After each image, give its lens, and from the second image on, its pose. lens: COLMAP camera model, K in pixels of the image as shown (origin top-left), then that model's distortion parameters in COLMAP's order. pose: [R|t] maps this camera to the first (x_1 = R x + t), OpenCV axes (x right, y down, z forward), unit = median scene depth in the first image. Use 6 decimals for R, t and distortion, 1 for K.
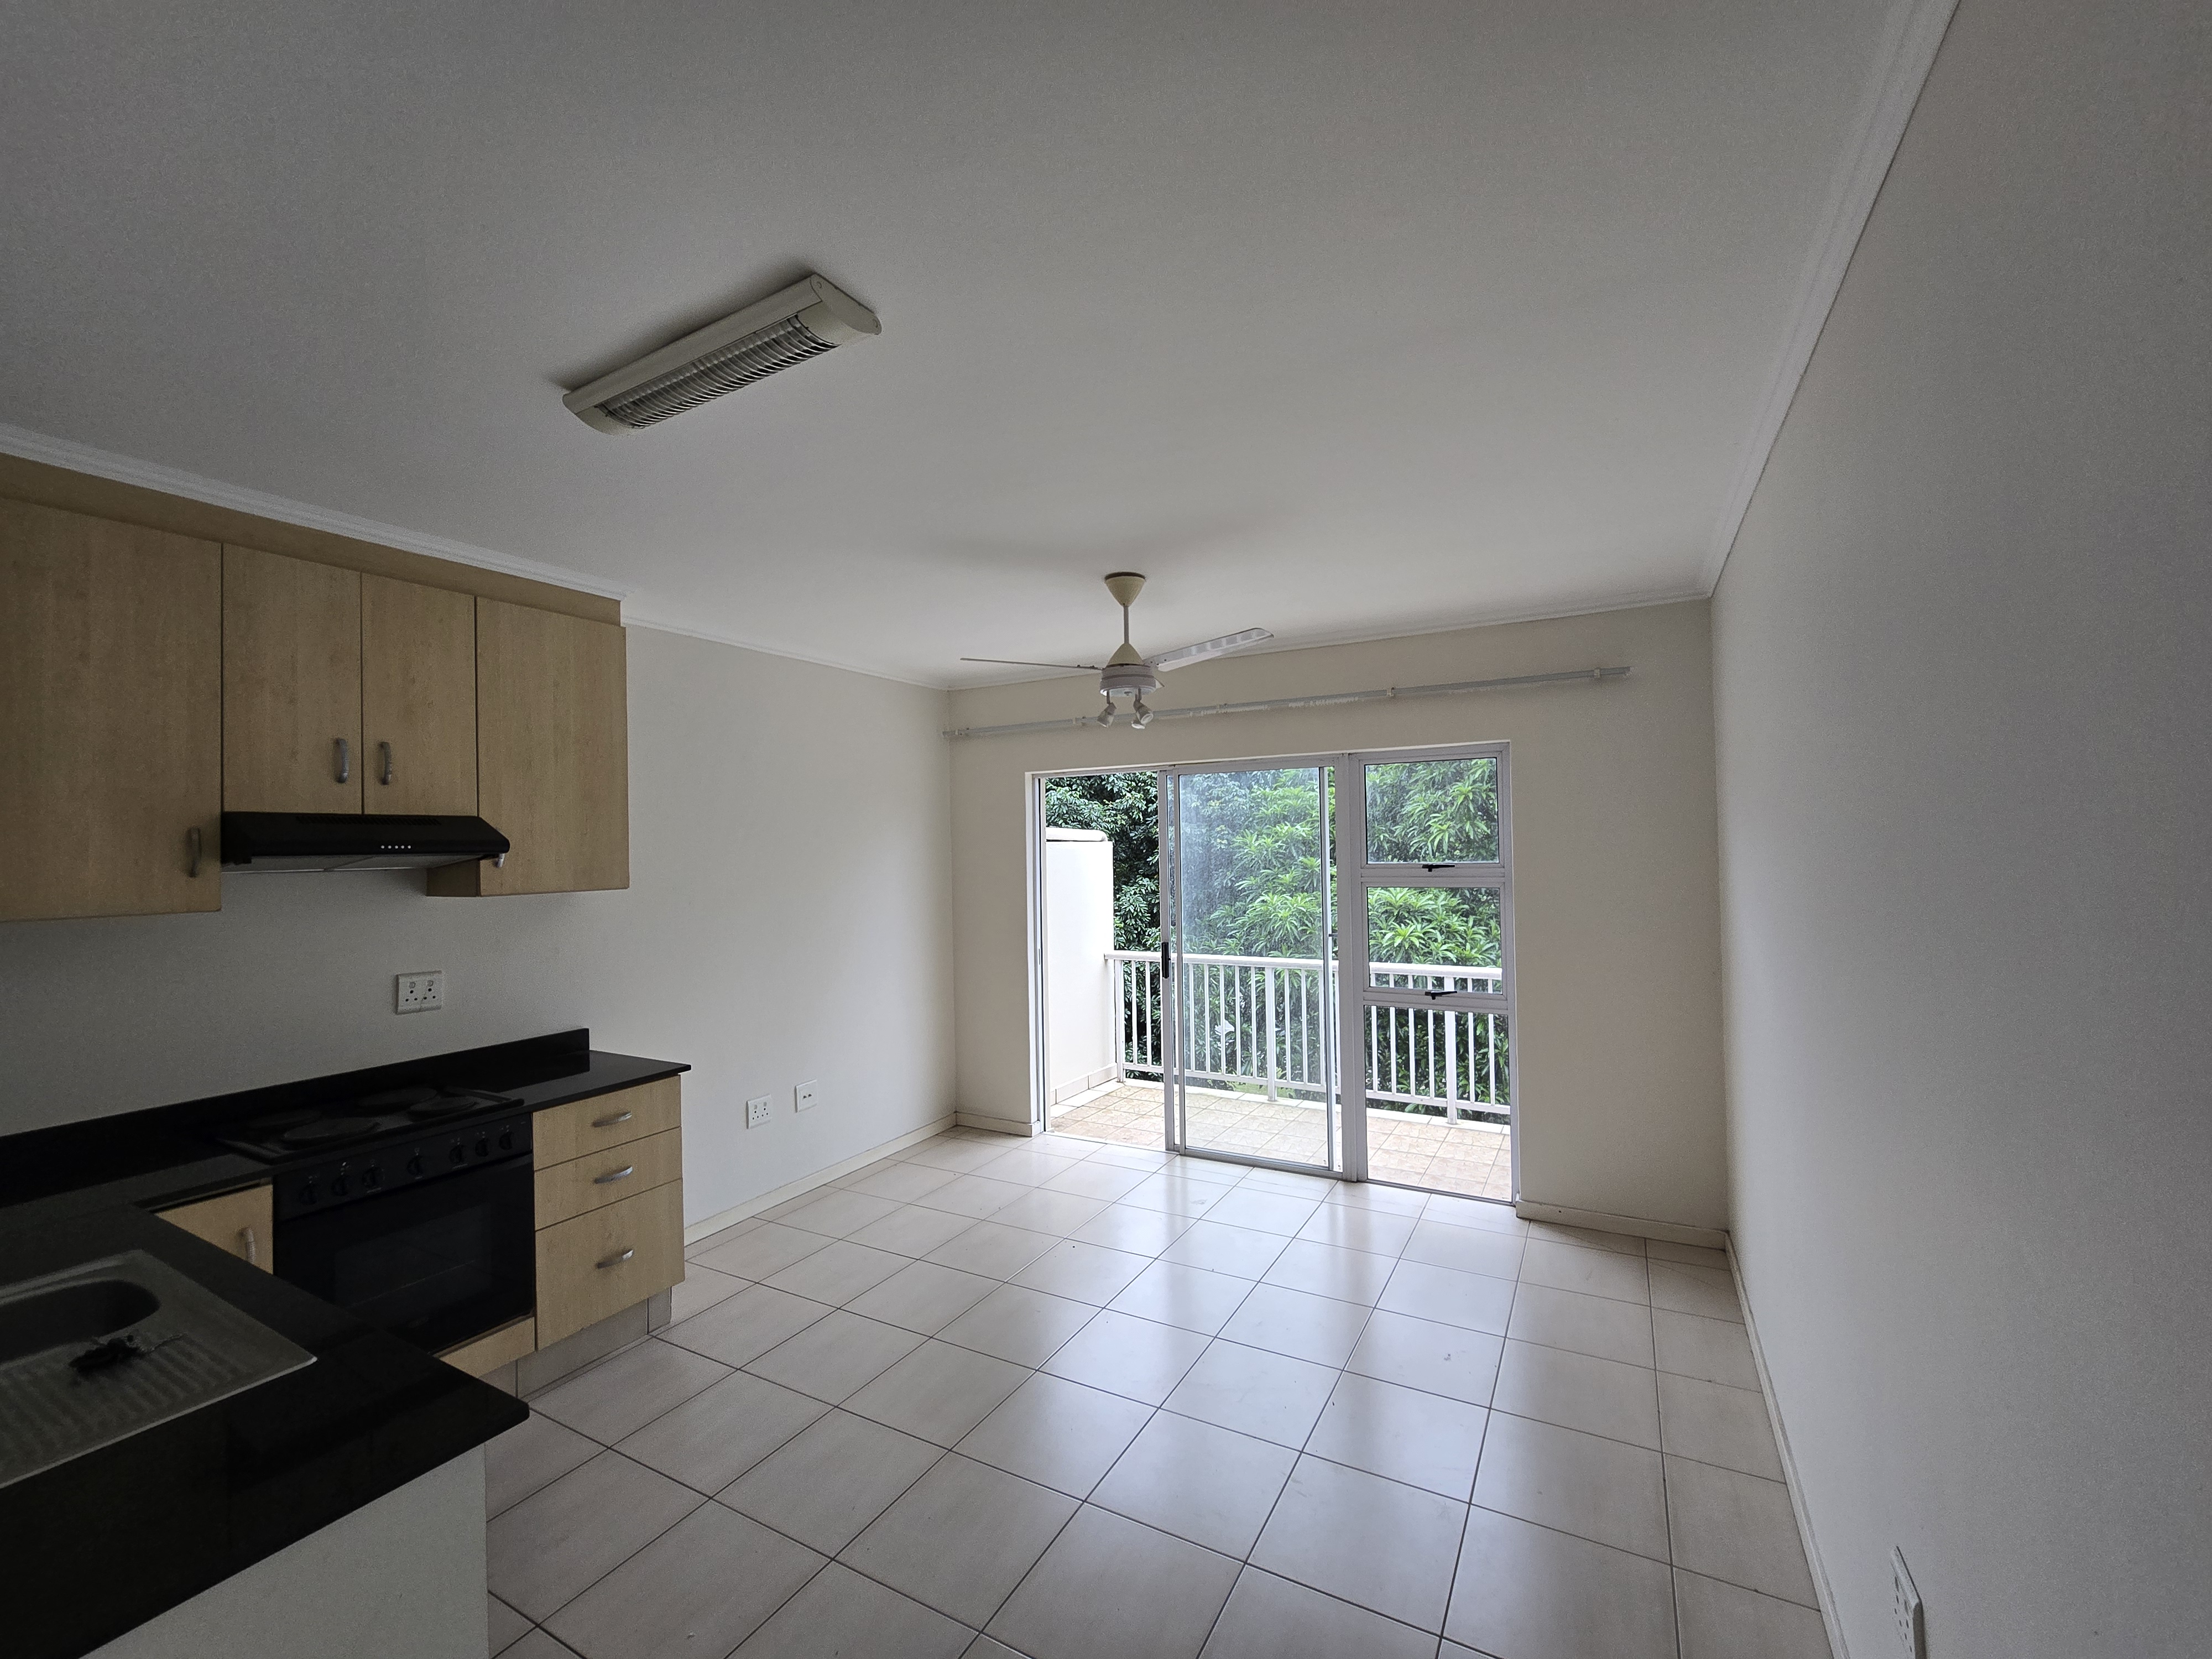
lens RADIAL K [[905.1, 0, 1104.1], [0, 905.1, 833.4], [0, 0, 1]] dist [0.007584, -0.000459]
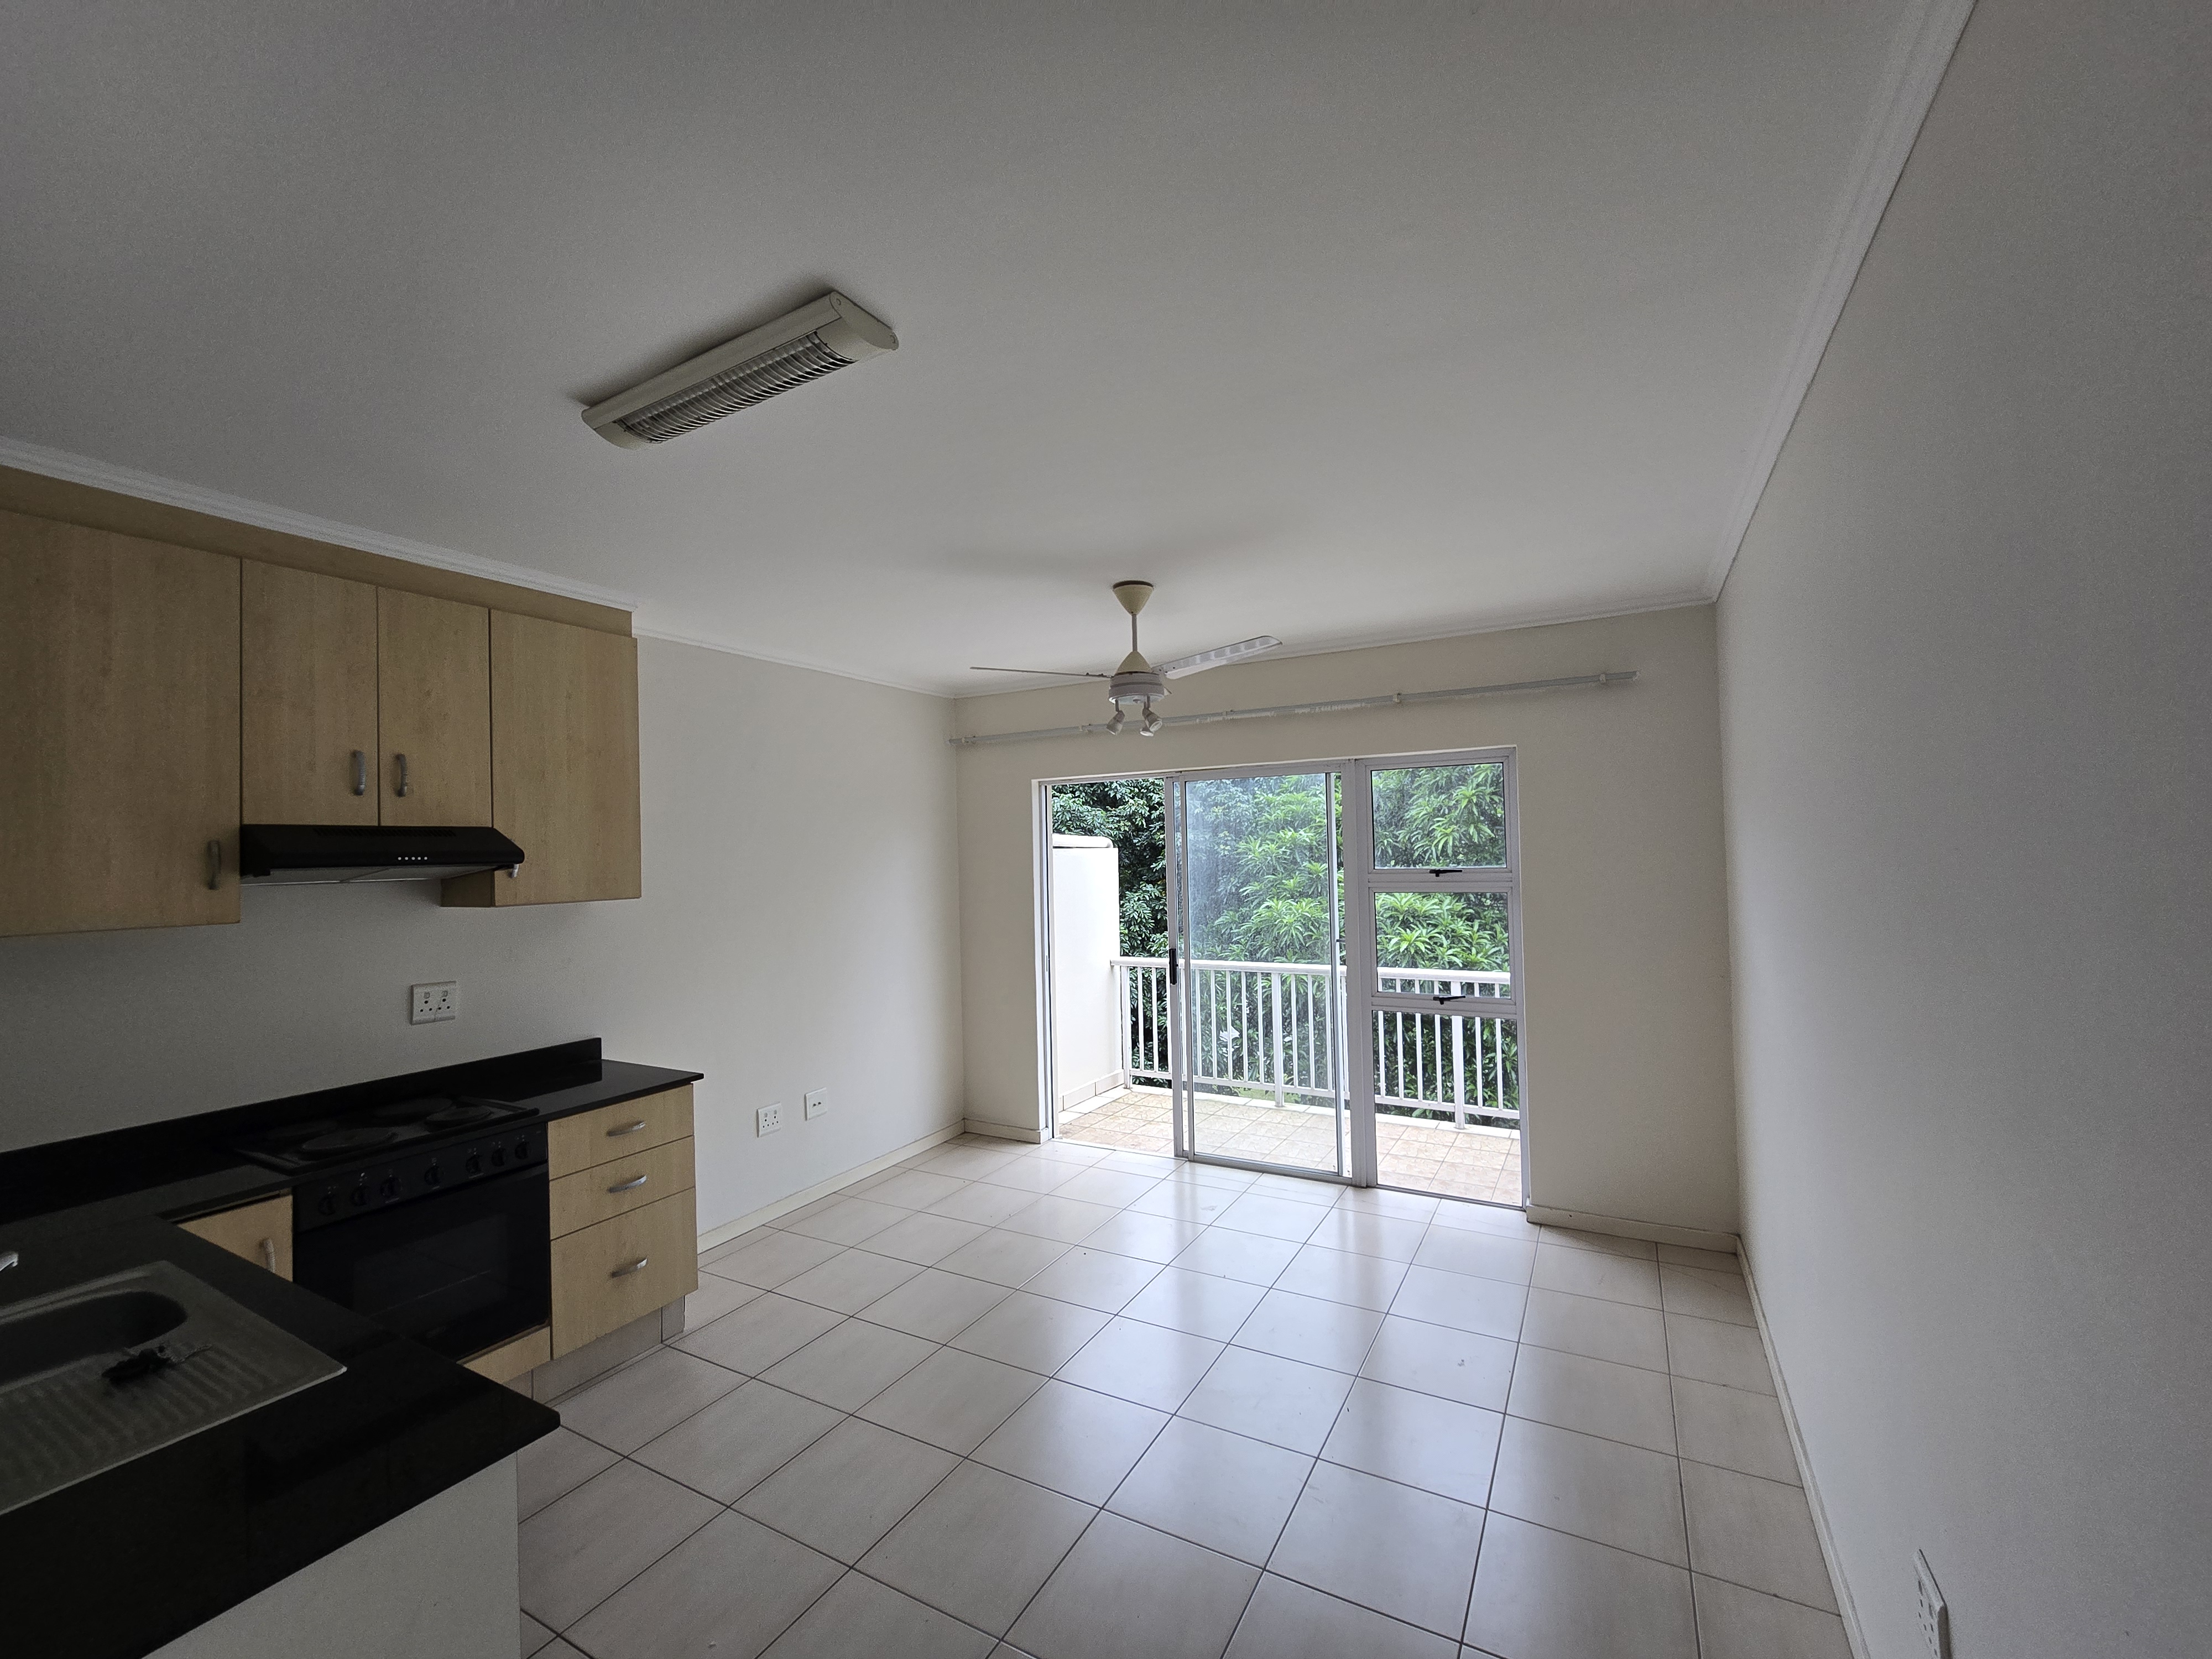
lens RADIAL K [[905.1, 0, 1104.1], [0, 905.1, 834.1], [0, 0, 1]] dist [0.007584, -0.000459]
pose [[0.999983, -0.005557, -0.001770, -0.009906], [0.005547, 0.999968, -0.005717, -0.001726], [0.001802, 0.005707, 0.999982, -0.004066]]
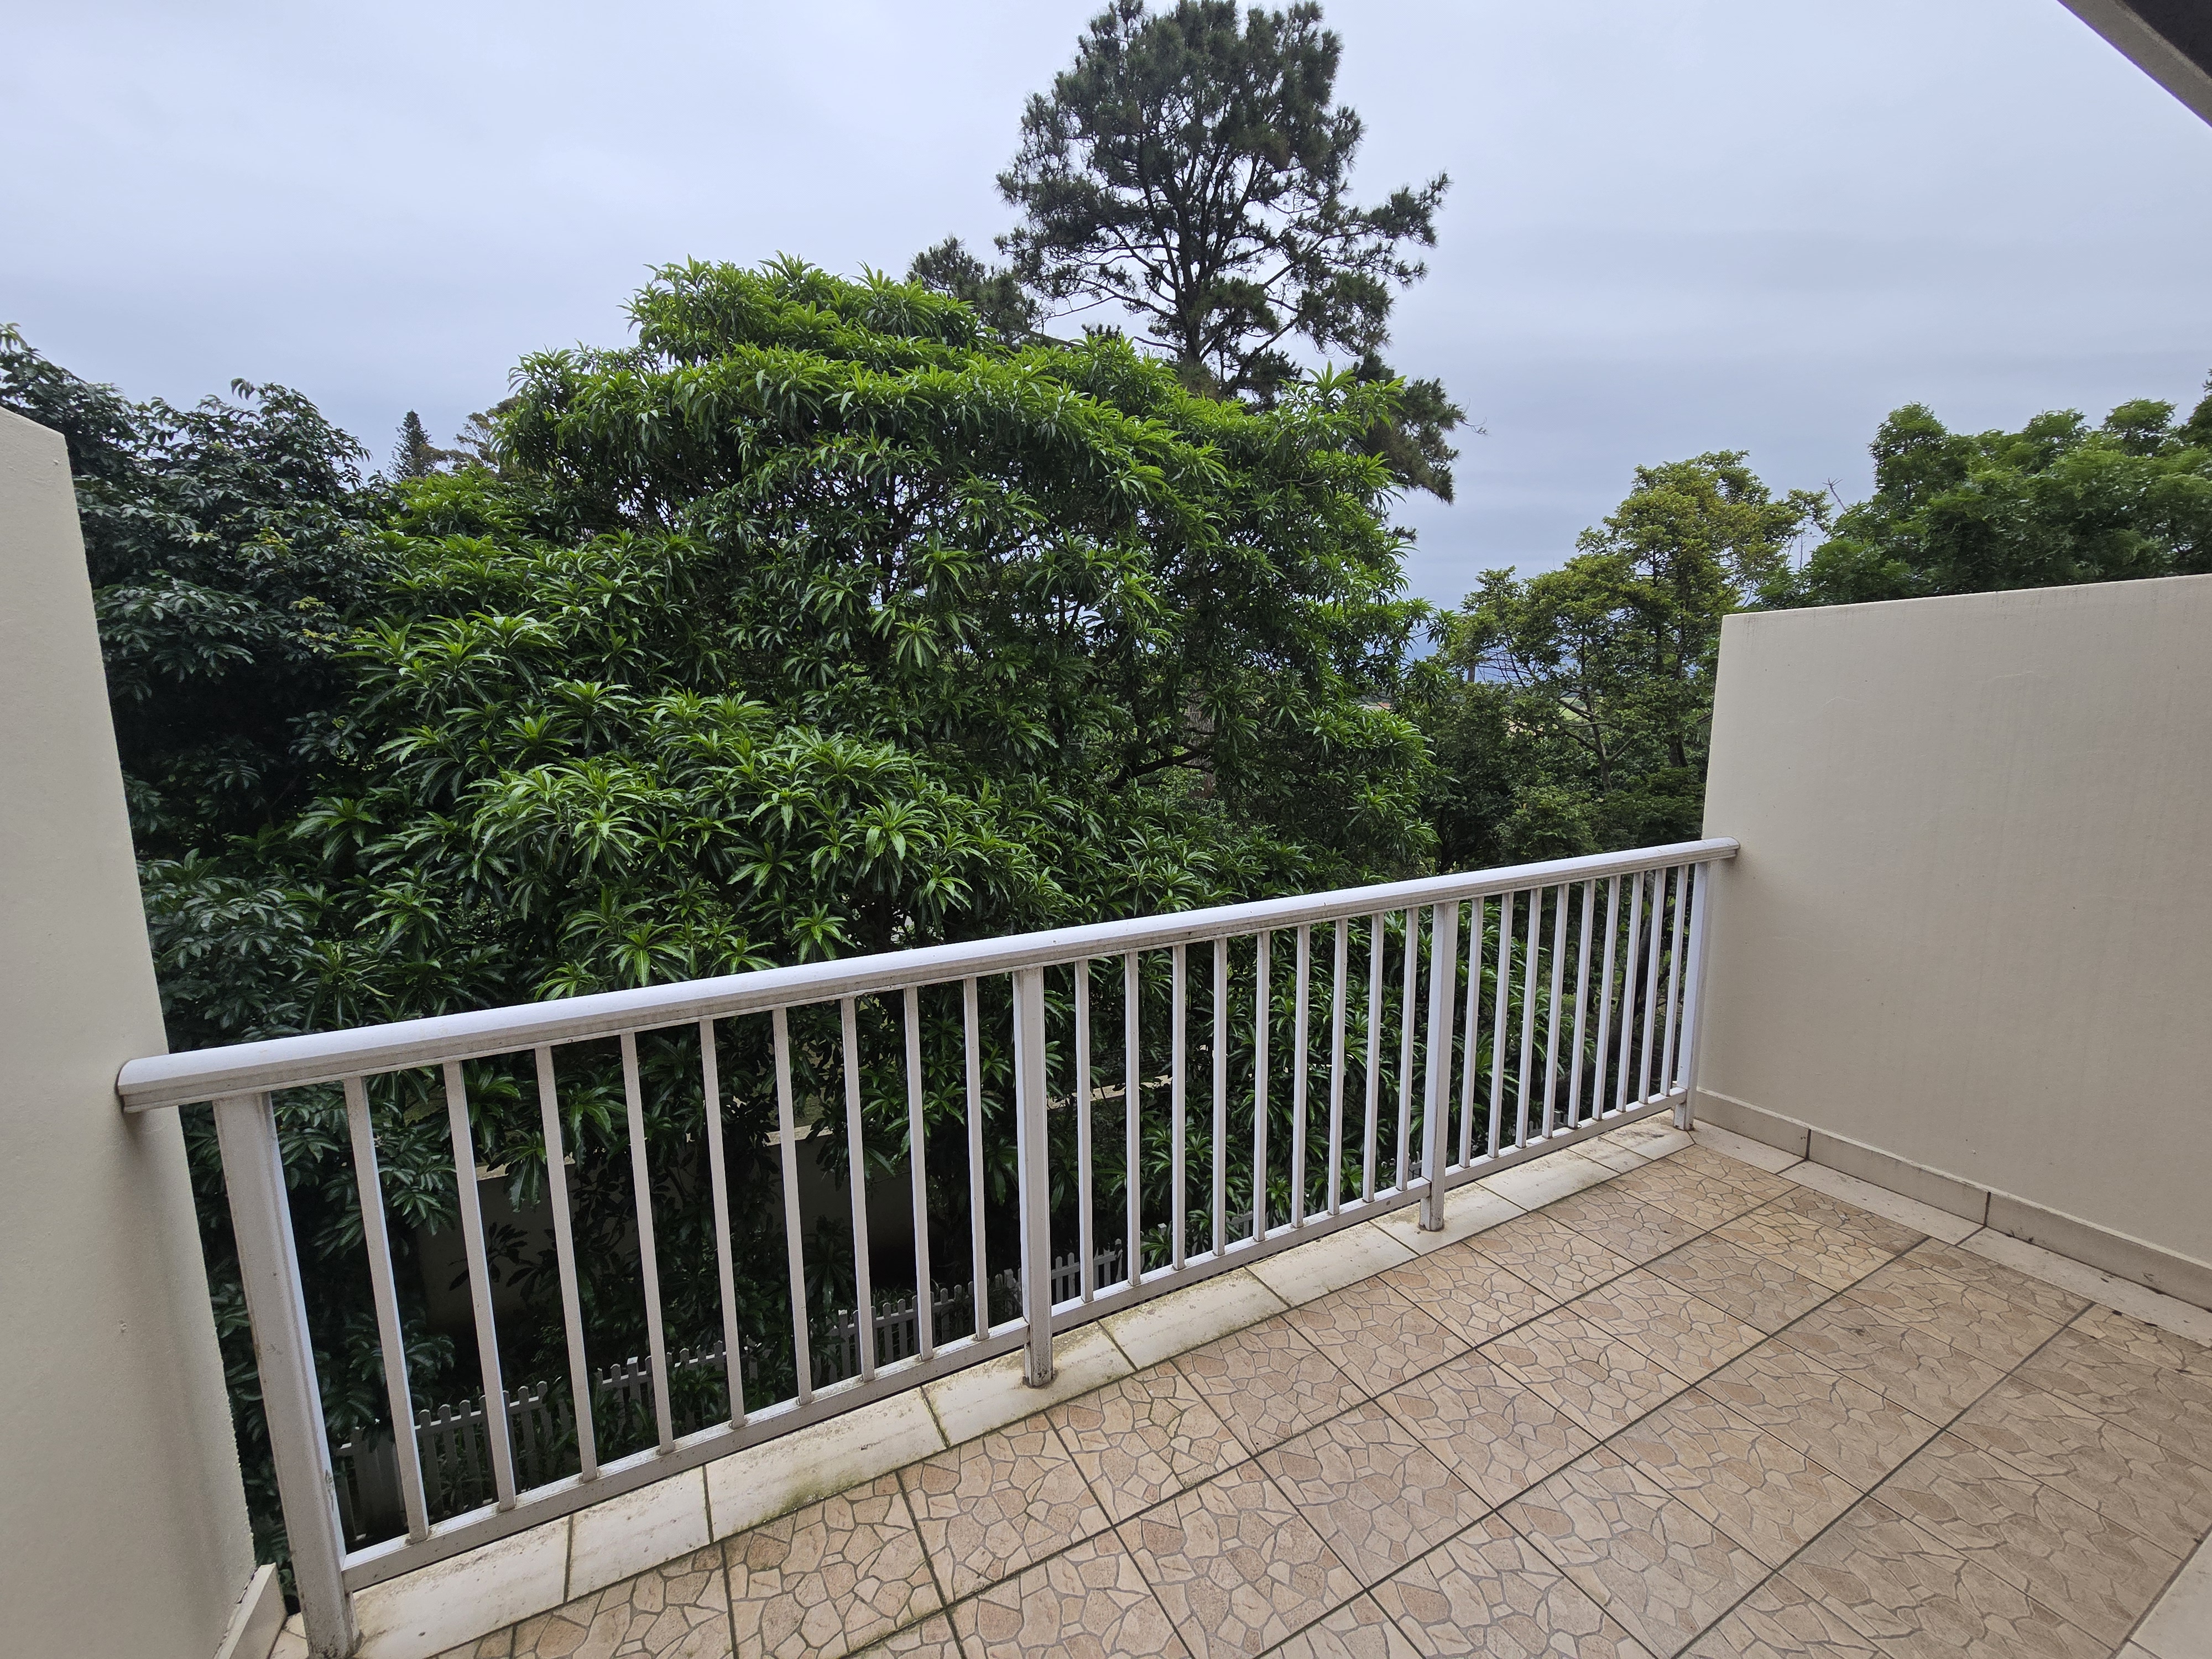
lens RADIAL K [[905.1, 0, 1107.6], [0, 905.1, 840.3], [0, 0, 1]] dist [0.007584, -0.000459]
pose [[0.530250, -0.122458, 0.838951, -0.109944], [-0.000866, 0.989436, 0.144971, 0.141864], [-0.847841, -0.077597, 0.524542, 1.874646]]
